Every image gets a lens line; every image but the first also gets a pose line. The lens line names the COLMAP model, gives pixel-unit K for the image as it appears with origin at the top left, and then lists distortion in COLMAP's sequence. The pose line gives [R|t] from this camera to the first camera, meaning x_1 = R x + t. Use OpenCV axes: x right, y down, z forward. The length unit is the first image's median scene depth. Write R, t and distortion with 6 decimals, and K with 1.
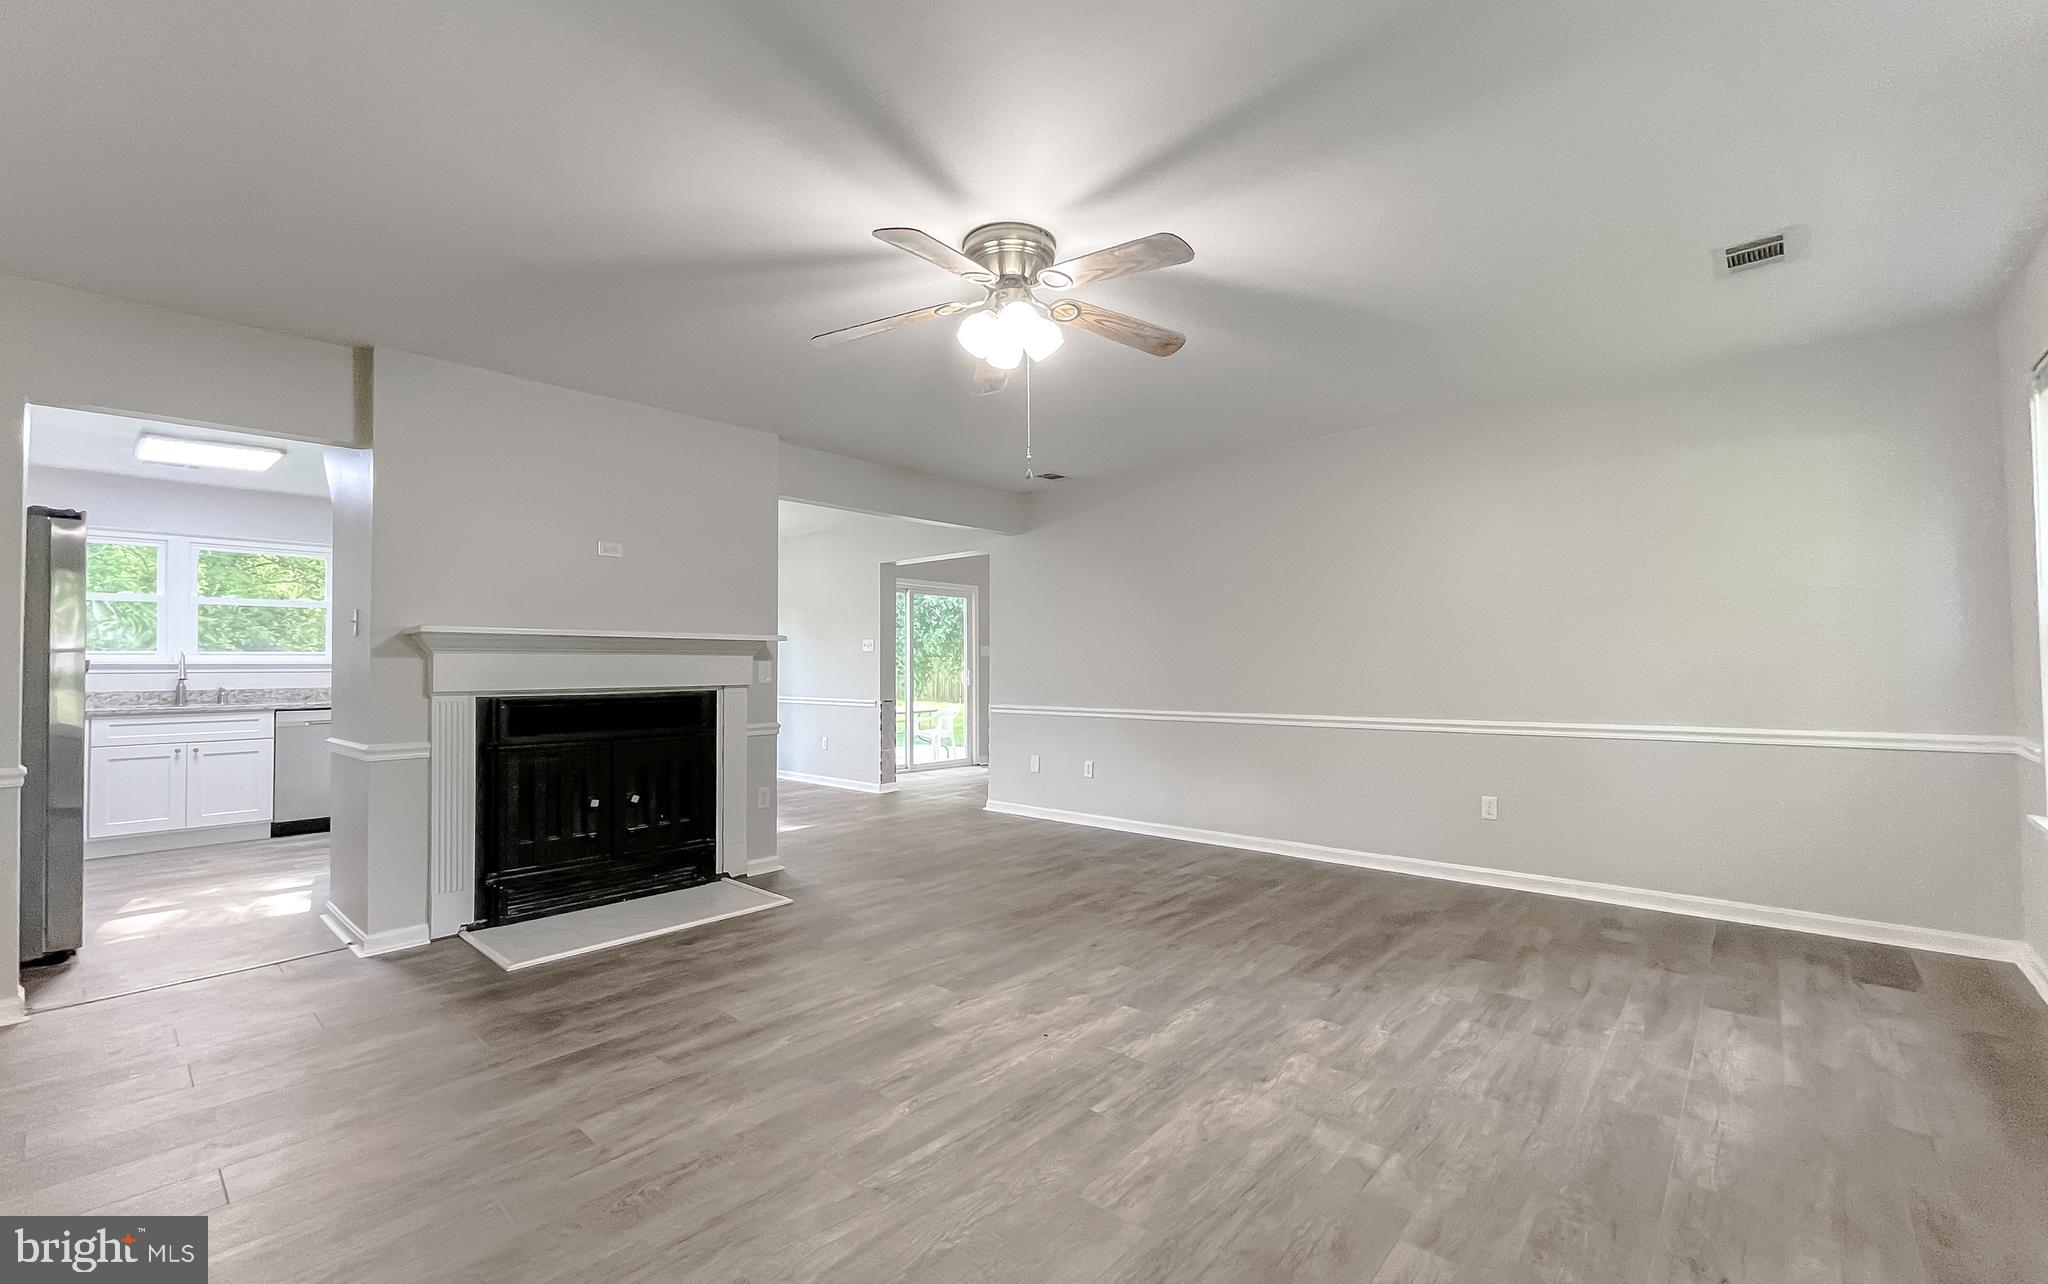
lens RADIAL K [[845.1, 0, 996.9], [0, 845.1, 657.1], [0, 0, 1]] dist [-0.000191, -0.000066]
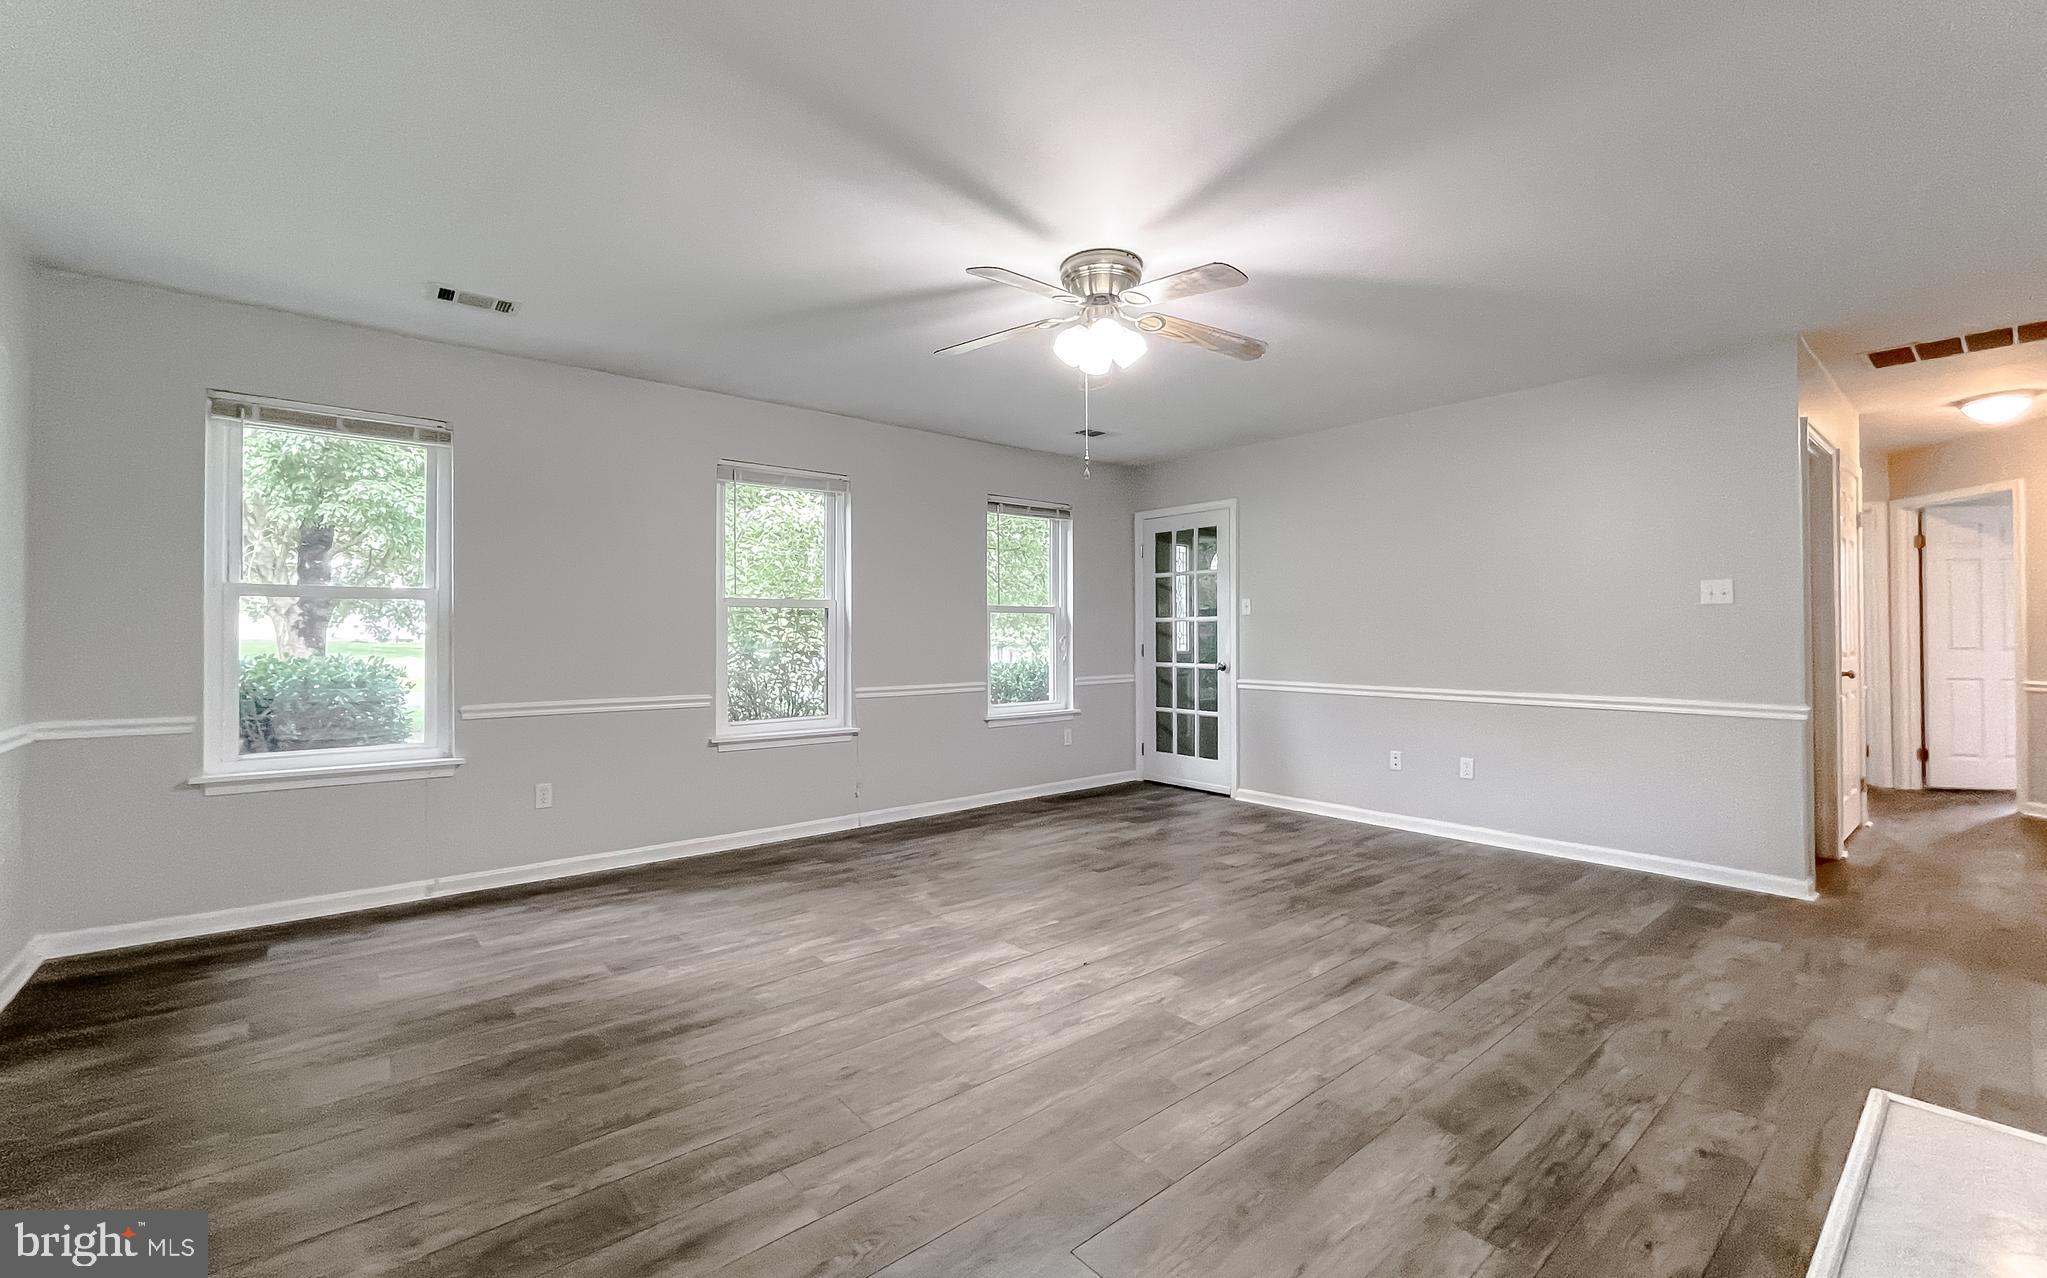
lens RADIAL K [[829.6, 0, 1023.5], [0, 829.6, 639.0], [0, 0, 1]] dist [0.000394, -0.000188]
pose [[-0.993968, 0.009806, 0.109234, 0.003798], [0.008780, 0.999913, -0.009866, 0.021641], [-0.109322, -0.008848, -0.993967, 1.891747]]
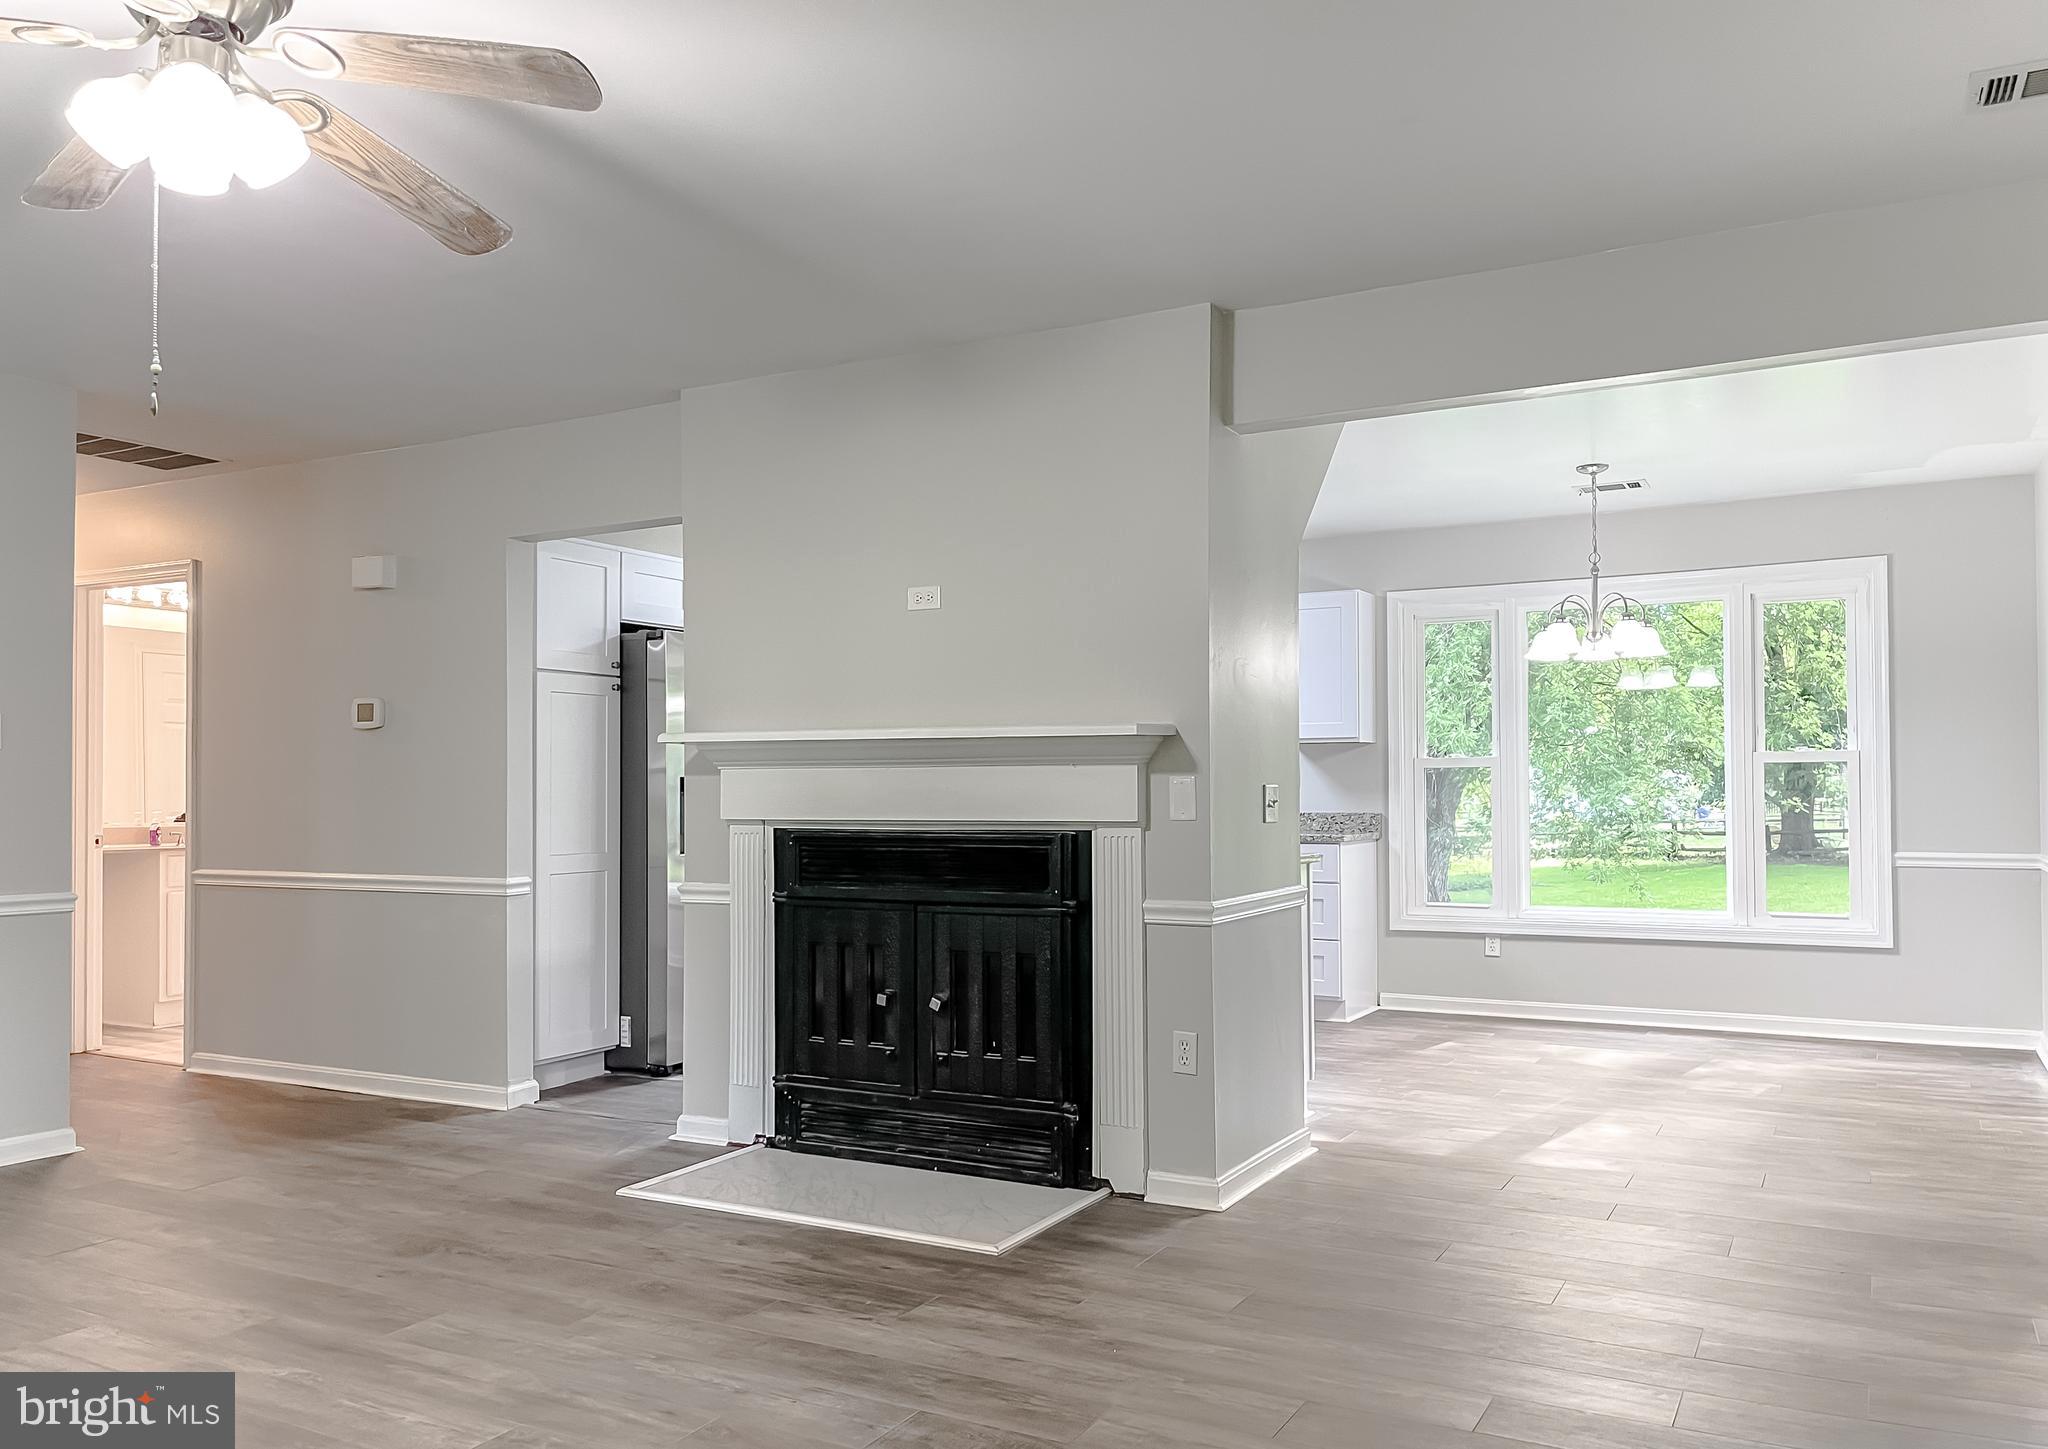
lens RADIAL K [[1532.0, 0, 1016.0], [0, 1532.0, 770.8], [0, 0, 1]] dist [0.073592, -0.089686]
pose [[0.248483, -0.008177, -0.968602, 0.921752], [0.013887, 0.999892, -0.004879, 0.009201], [0.968537, -0.012239, 0.248569, 1.110253]]
